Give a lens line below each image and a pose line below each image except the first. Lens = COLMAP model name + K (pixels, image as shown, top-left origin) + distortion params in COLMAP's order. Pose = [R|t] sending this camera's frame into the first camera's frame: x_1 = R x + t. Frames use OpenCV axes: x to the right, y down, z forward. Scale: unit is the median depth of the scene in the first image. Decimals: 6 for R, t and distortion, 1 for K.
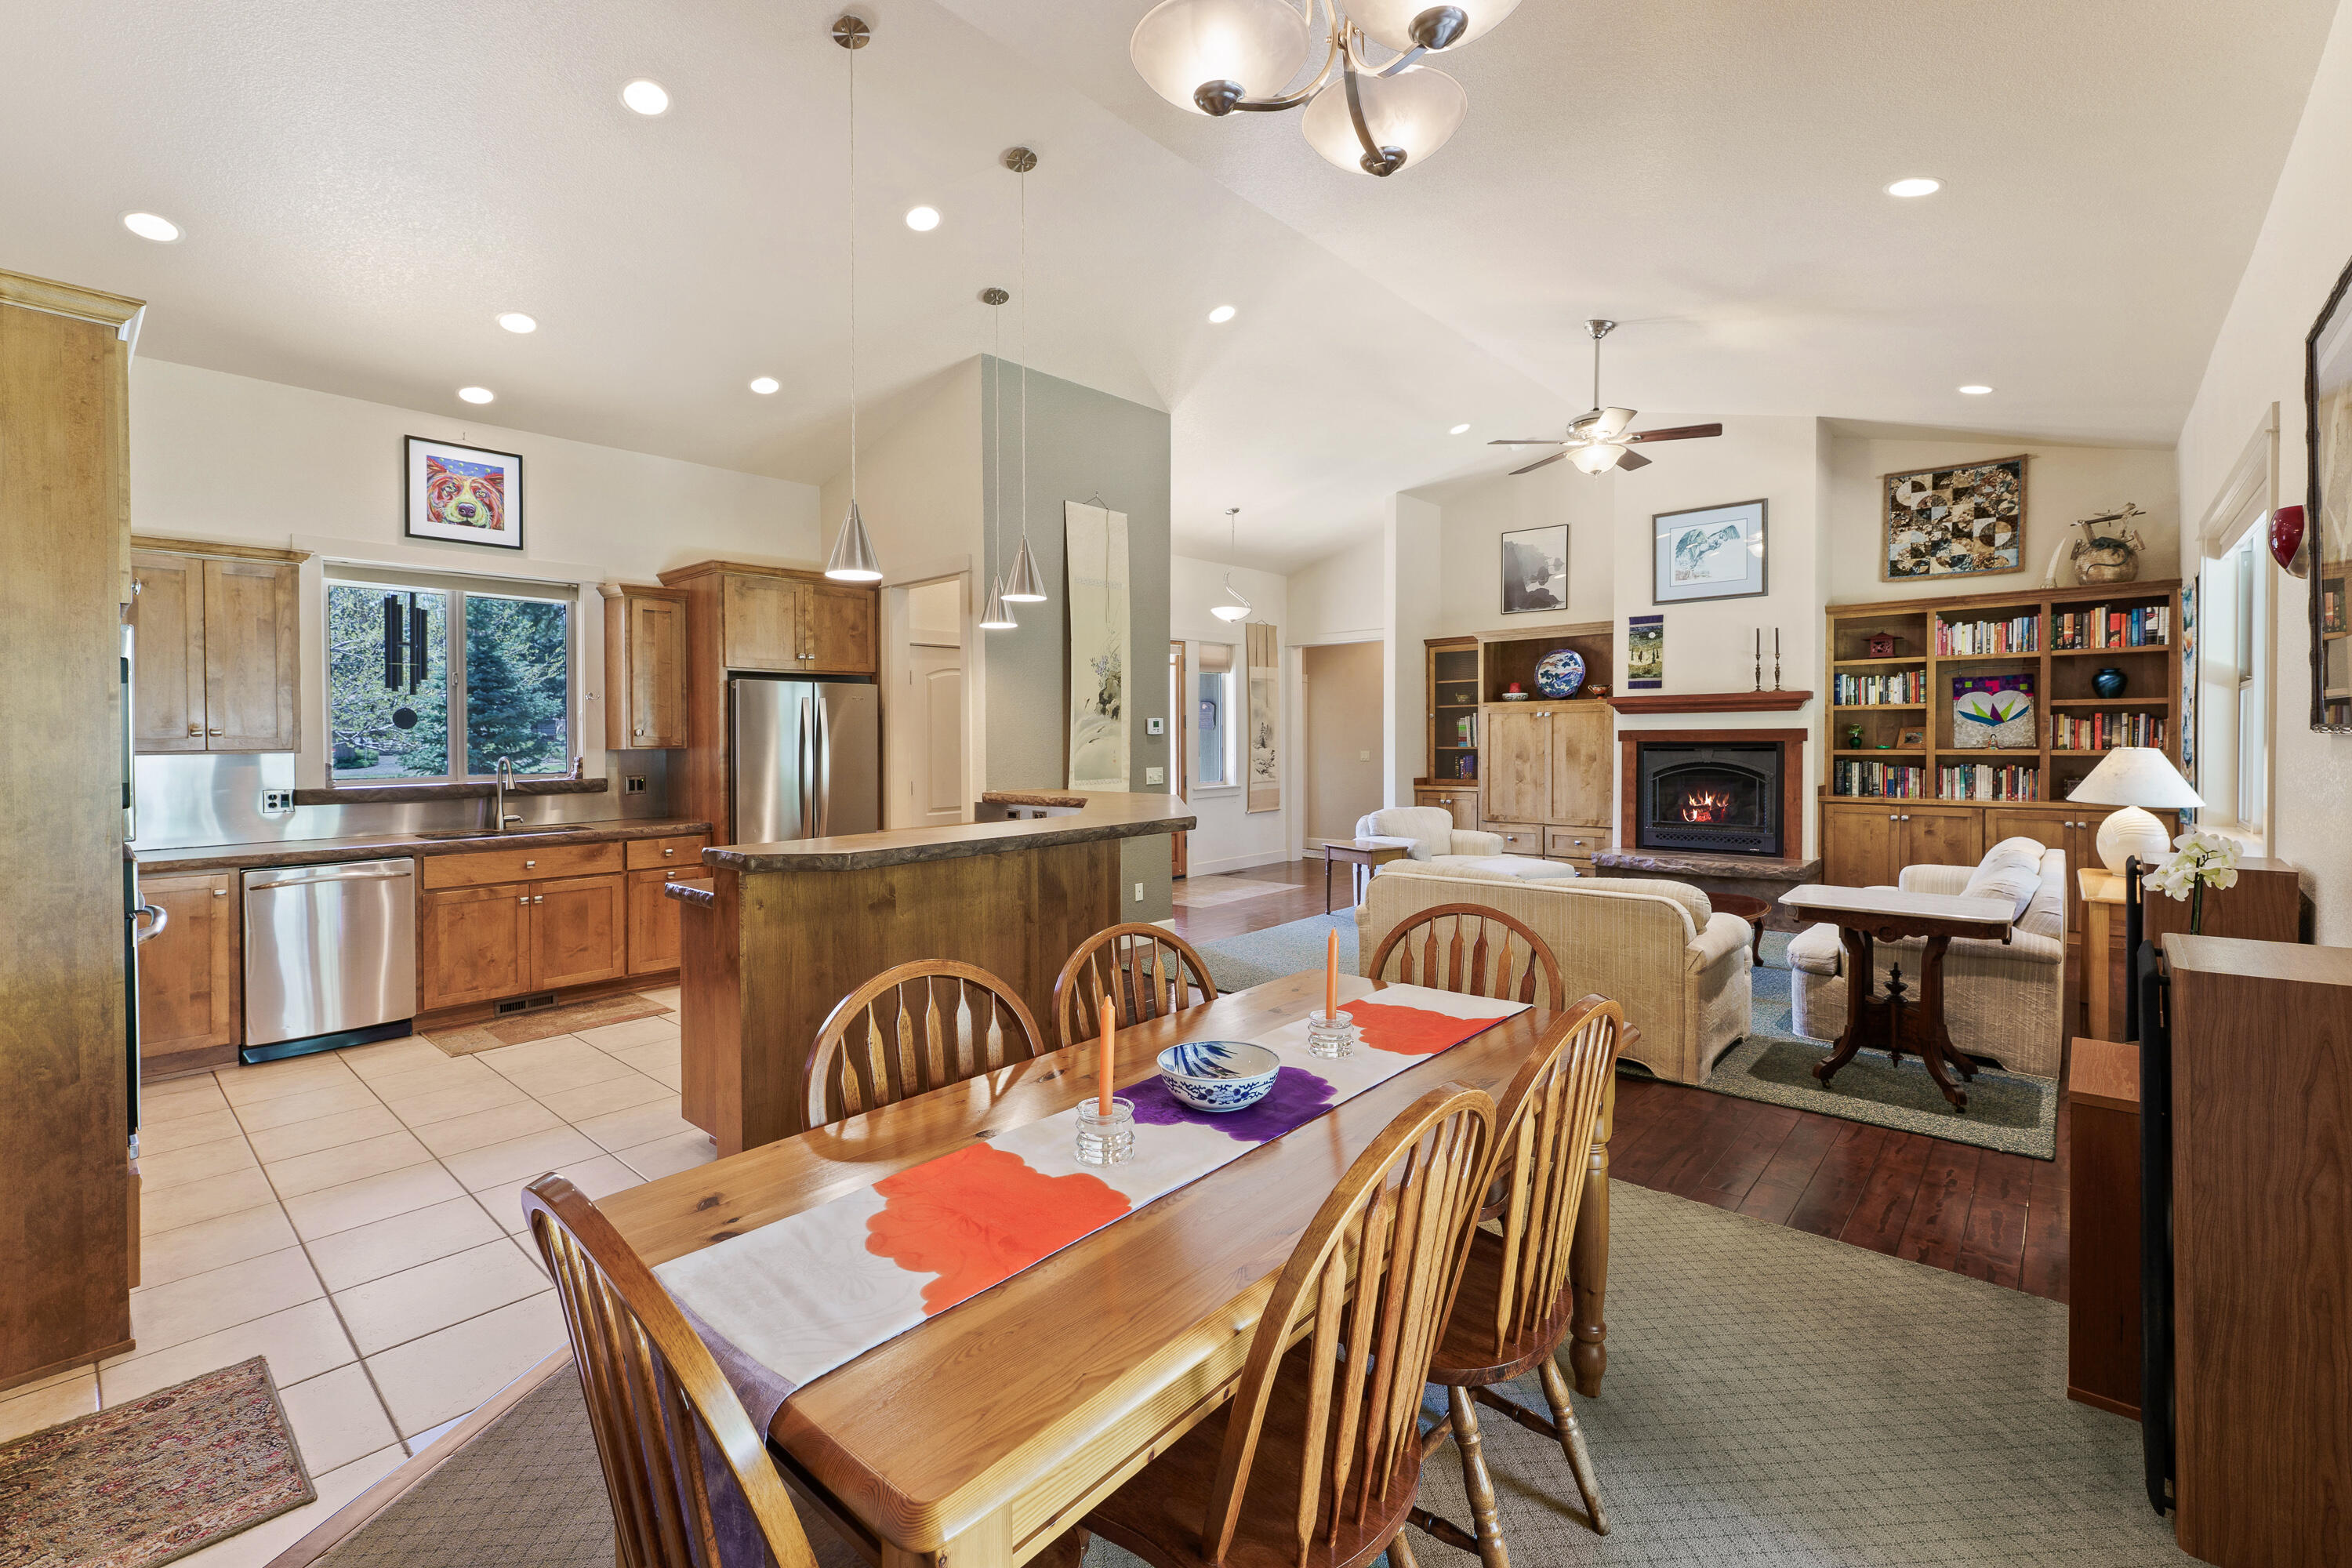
lens RADIAL K [[990.8, 0, 1162.2], [0, 990.8, 735.7], [0, 0, 1]] dist [0.011567, -0.000862]
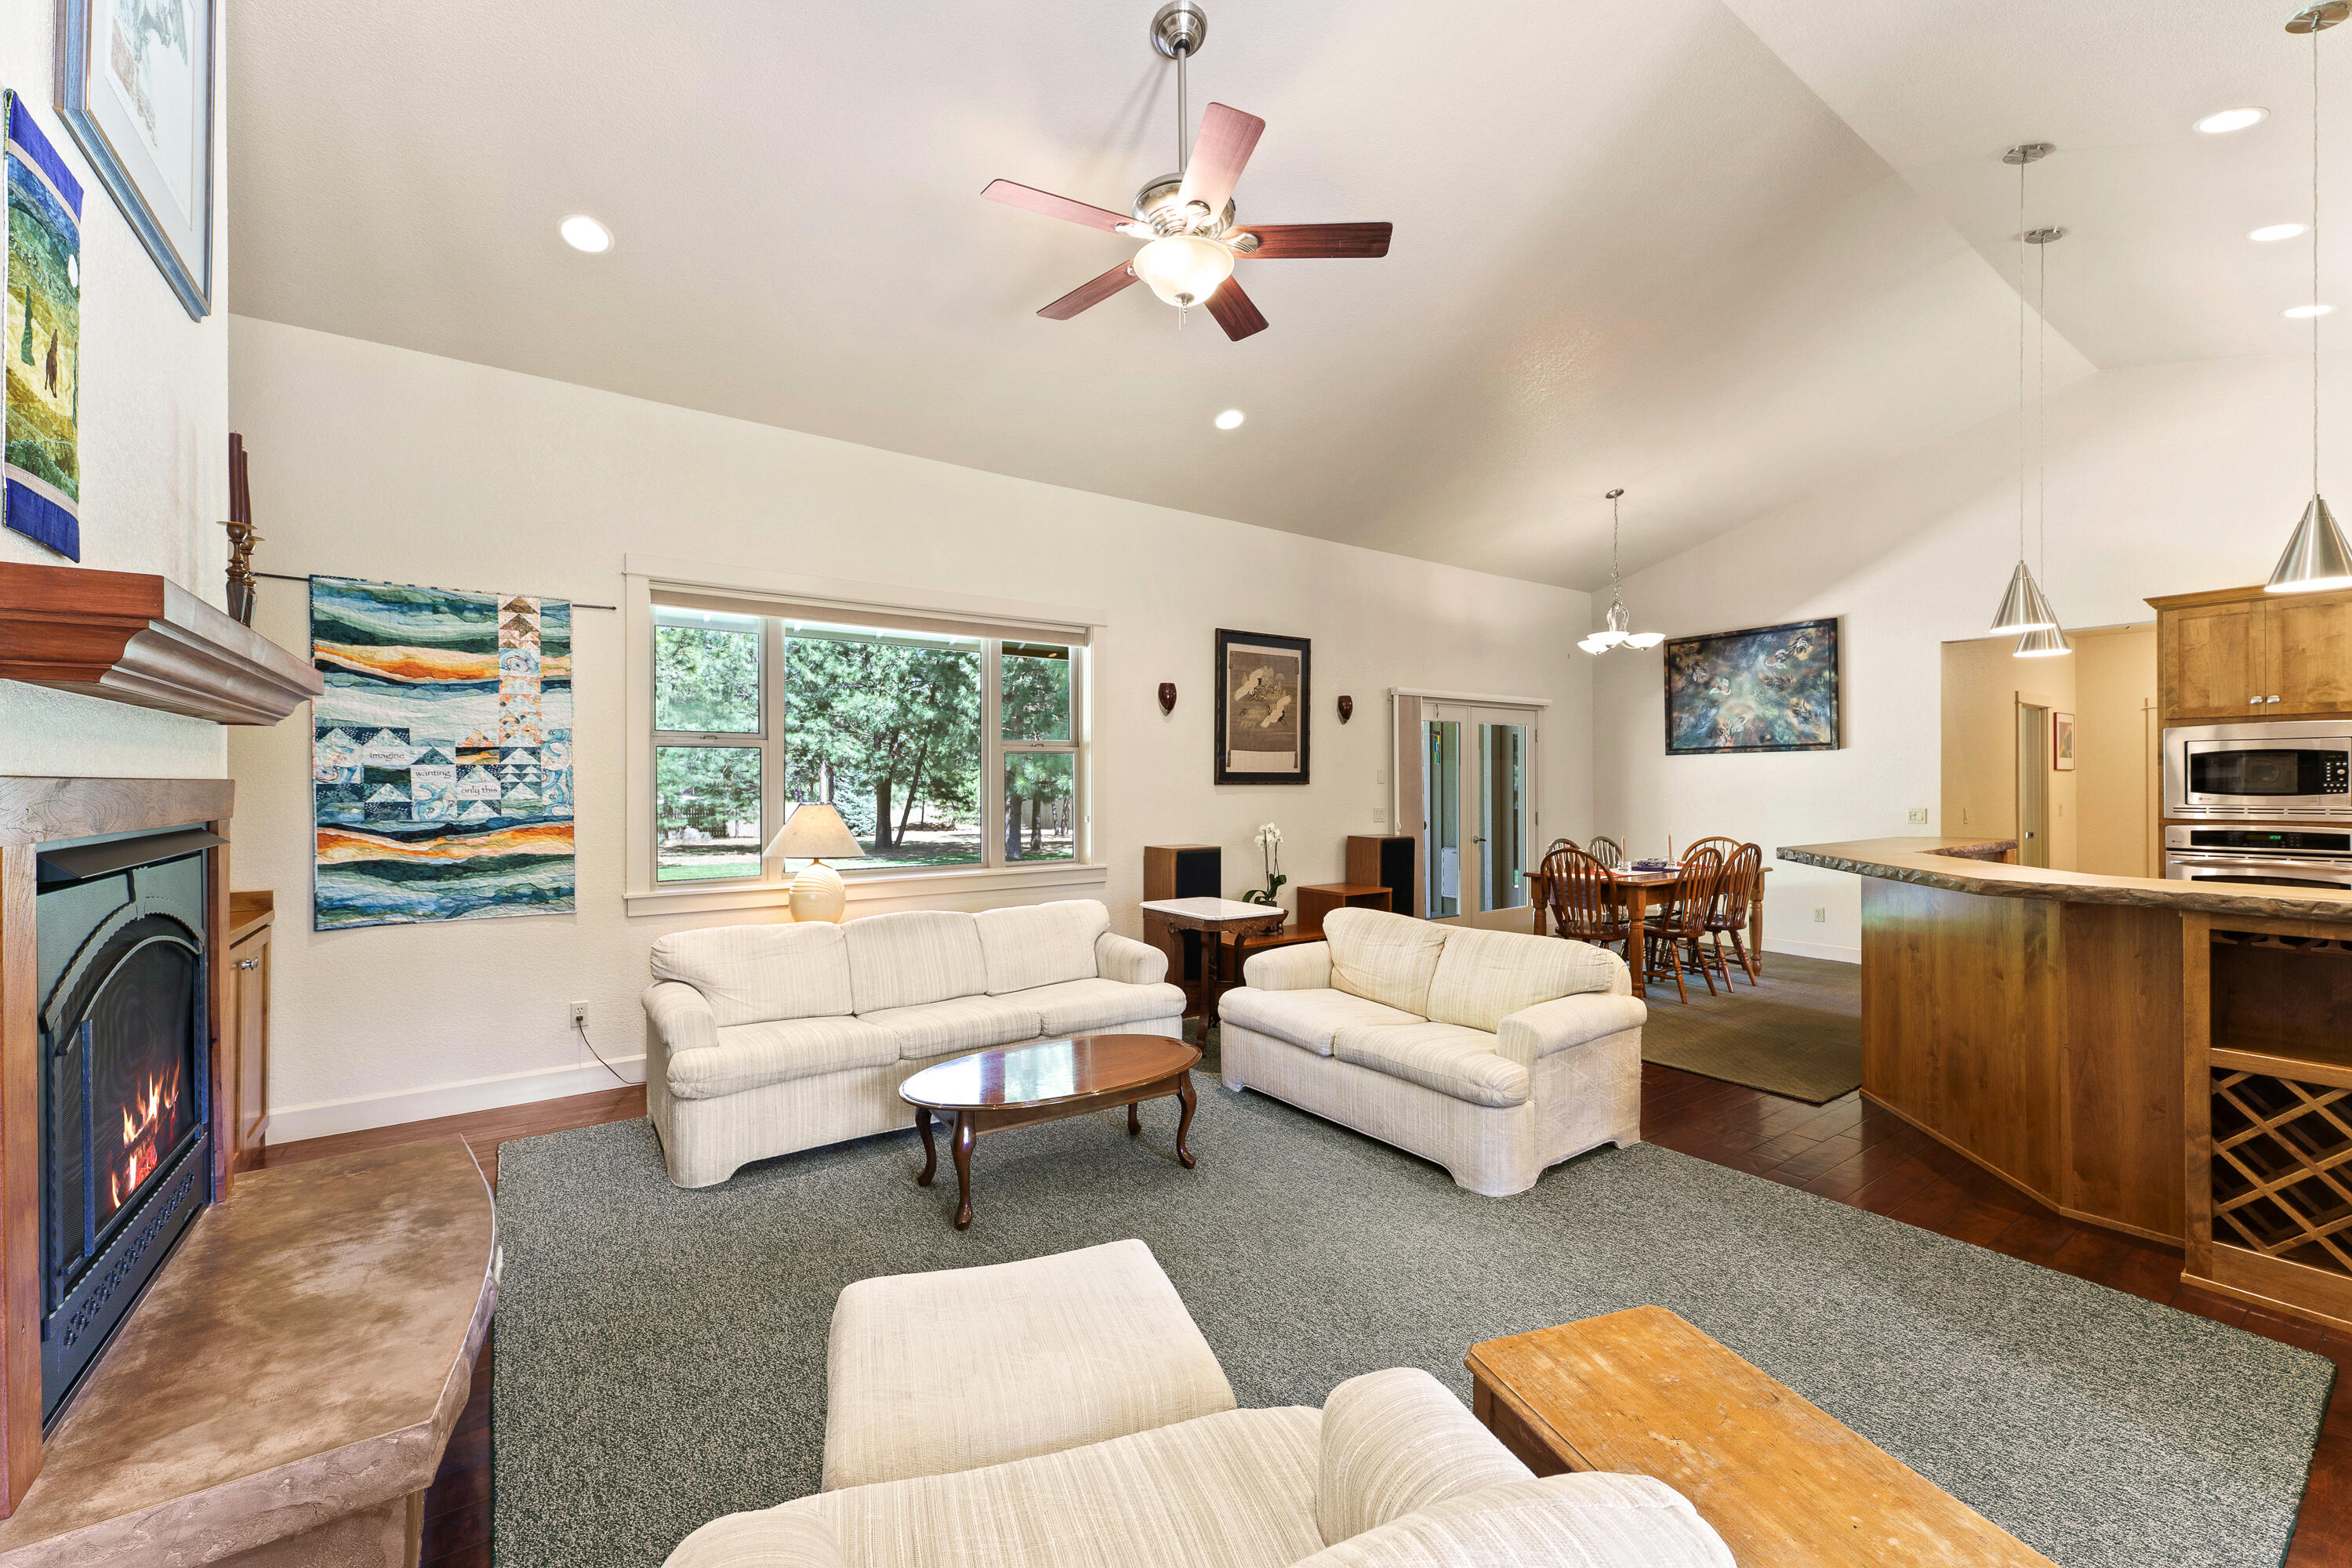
lens RADIAL K [[950.3, 0, 1172.0], [0, 950.3, 787.4], [0, 0, 1]] dist [0.008249, -0.000056]
pose [[-0.978886, 0.010894, 0.204118, 0.294670], [0.012006, 0.999919, 0.004209, -0.002691], [-0.204056, 0.006571, -0.978937, 1.304183]]
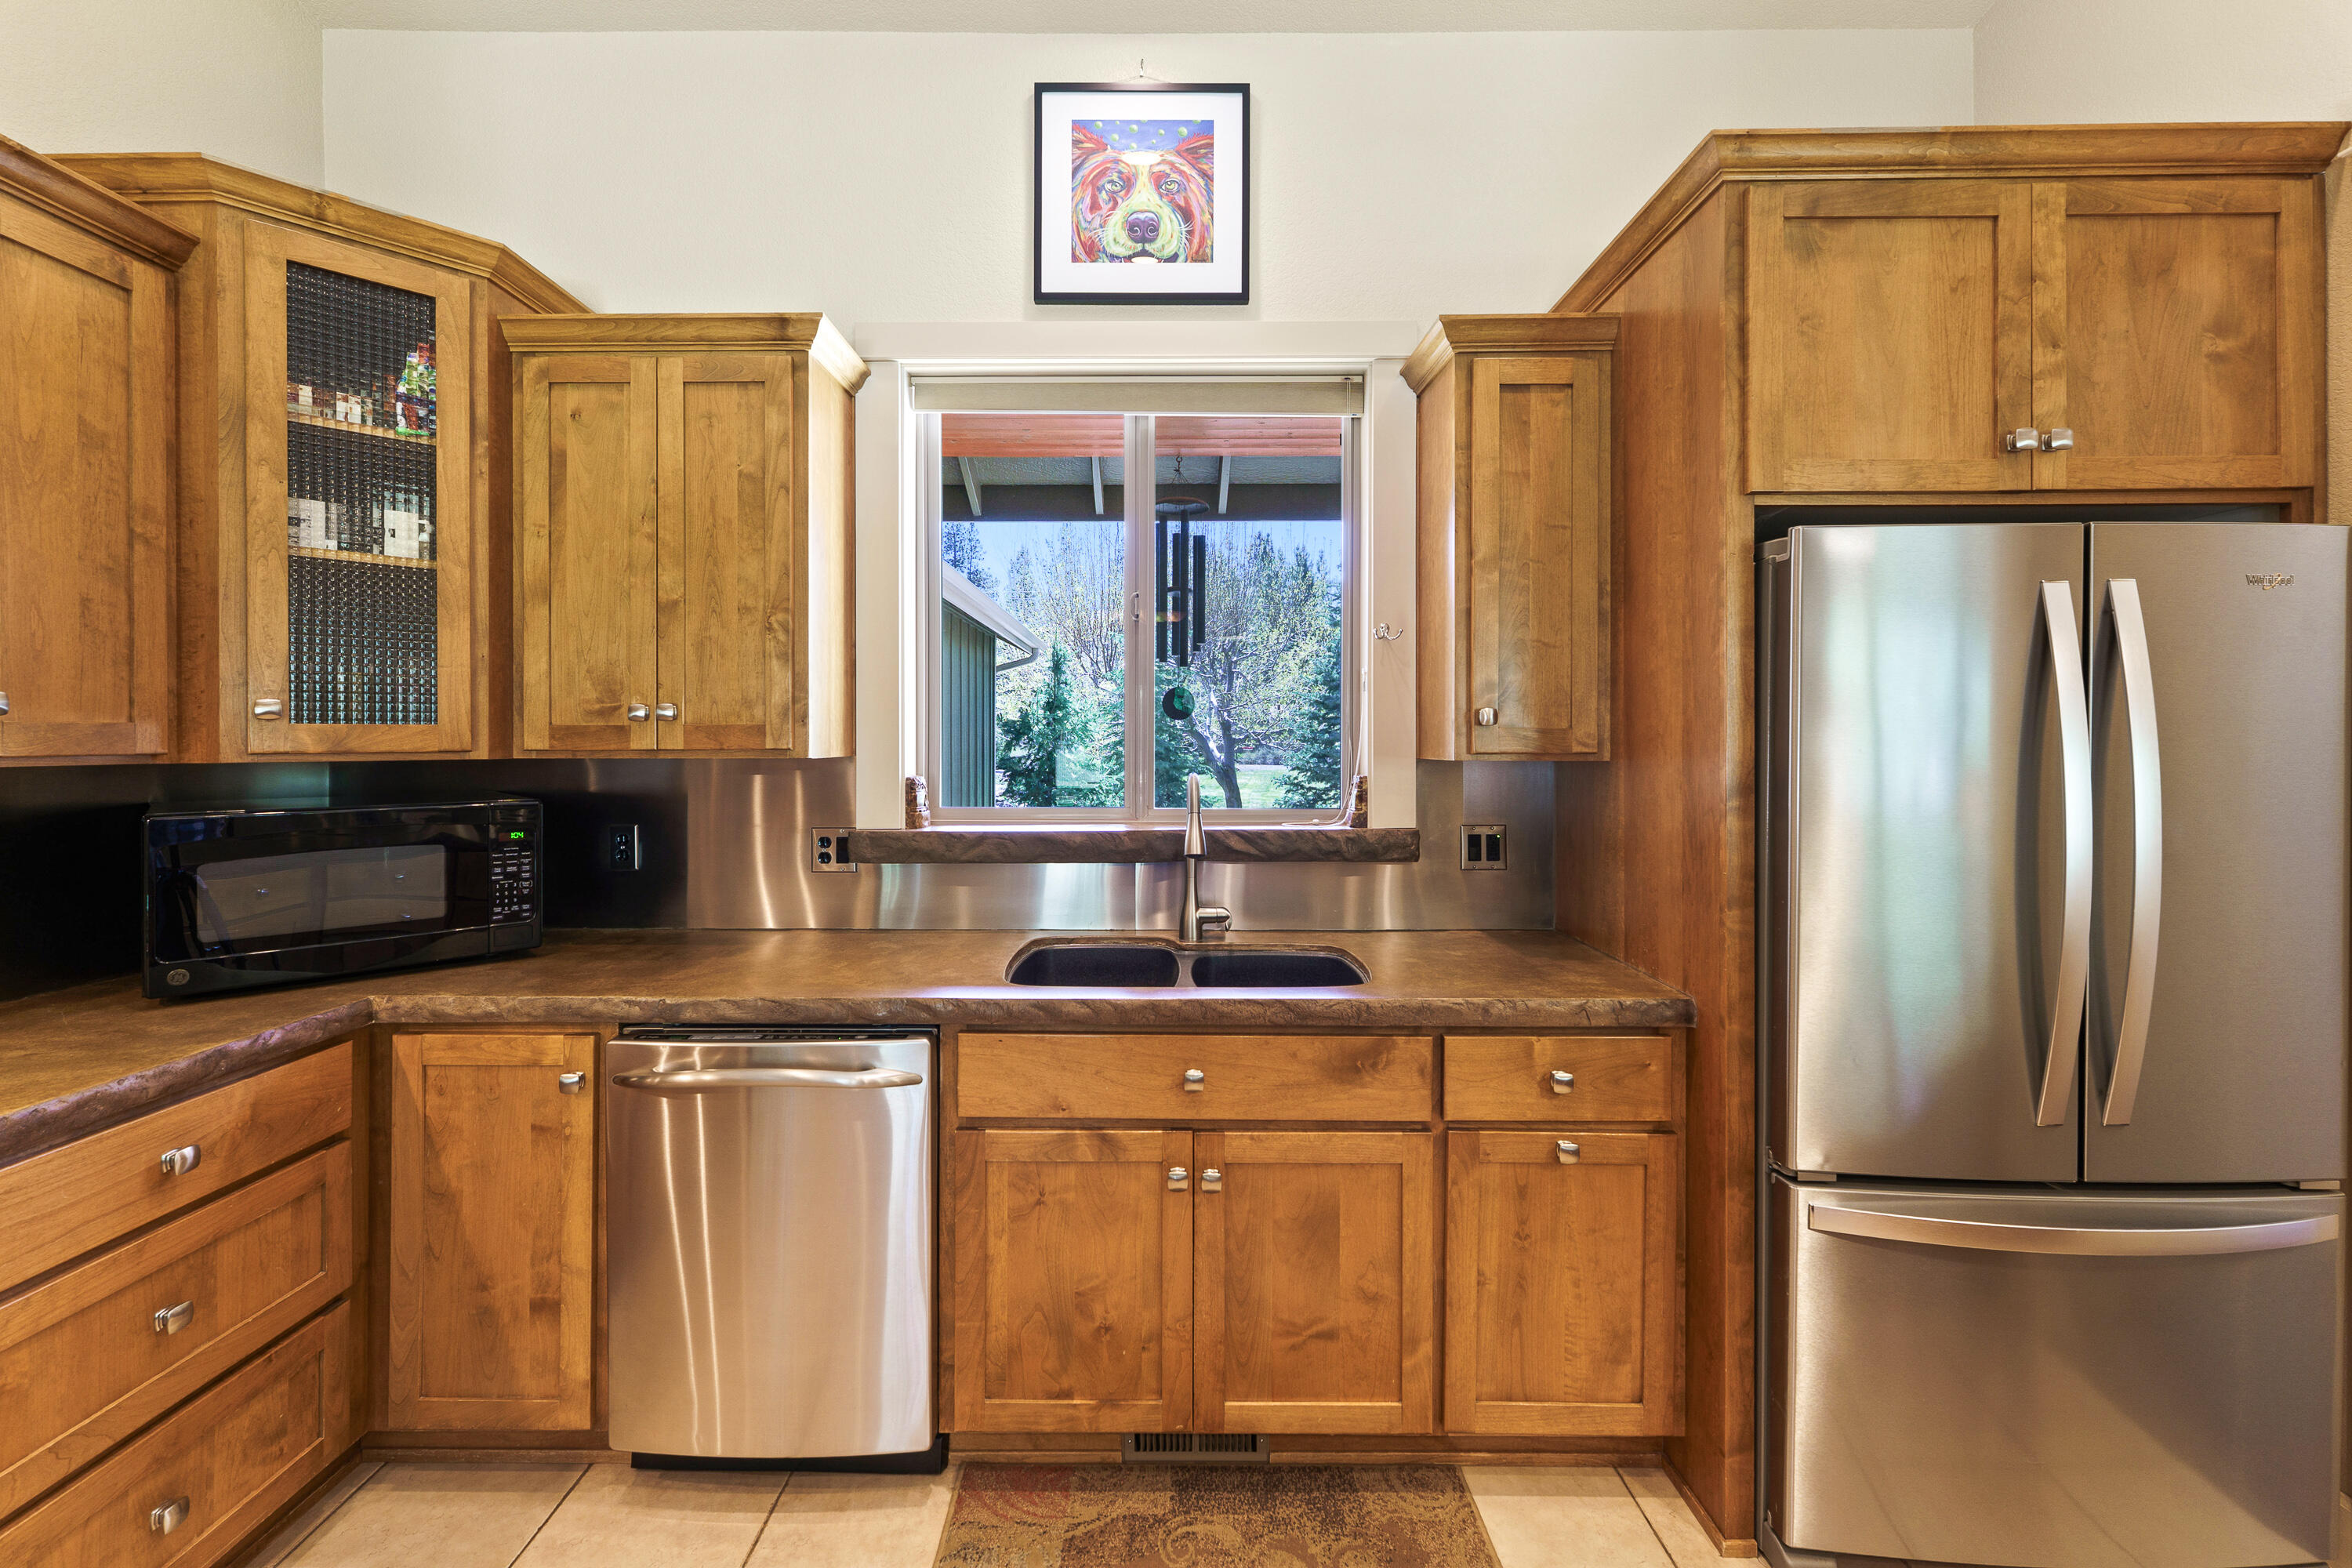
lens RADIAL K [[967.4, 0, 1172.3], [0, 967.4, 748.8], [0, 0, 1]] dist [0.001015, 0.000165]
pose [[0.673566, 0.014412, -0.738986, -0.297168], [-0.006412, 0.999886, 0.013655, 0.004199], [0.739099, -0.004459, 0.673582, 0.588022]]
